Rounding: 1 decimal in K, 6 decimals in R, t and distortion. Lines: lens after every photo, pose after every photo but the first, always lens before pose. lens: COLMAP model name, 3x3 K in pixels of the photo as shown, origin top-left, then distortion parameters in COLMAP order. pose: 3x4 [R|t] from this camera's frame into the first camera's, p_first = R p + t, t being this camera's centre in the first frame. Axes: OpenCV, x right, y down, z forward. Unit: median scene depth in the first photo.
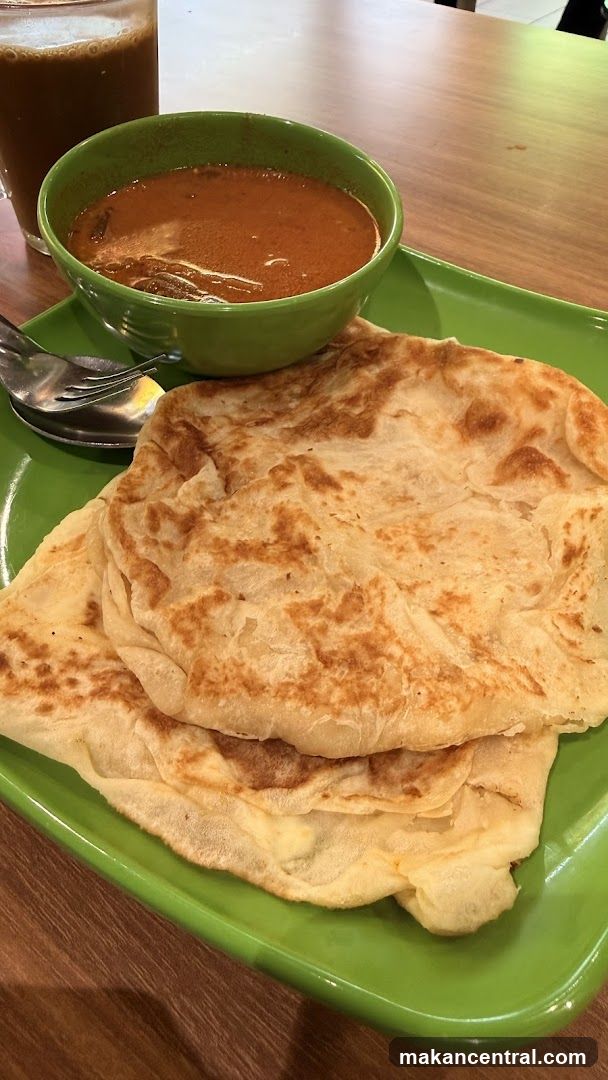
lens RADIAL K [[751.6, 0, 297.3], [0, 751.6, 539.1], [0, 0, 1]] dist [0.048619, -0.059534]
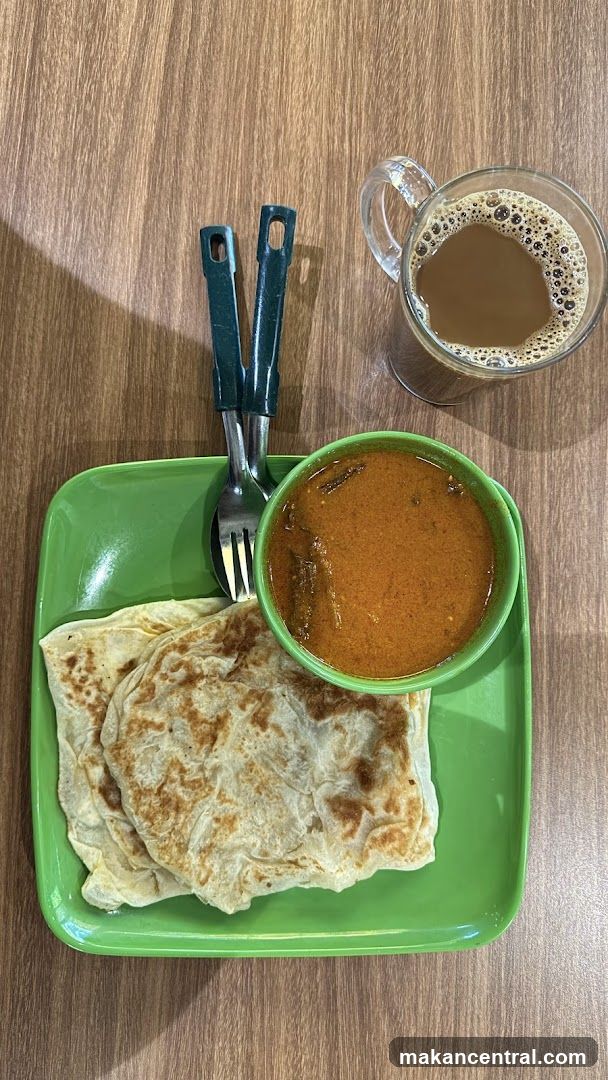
lens RADIAL K [[751.6, 0, 297.3], [0, 751.6, 539.1], [0, 0, 1]] dist [0.048619, -0.059534]
pose [[0.569758, 0.820921, -0.038280, -0.231893], [-0.608036, 0.452426, 0.652383, -1.704494], [0.552873, -0.348425, 0.756922, -0.127468]]
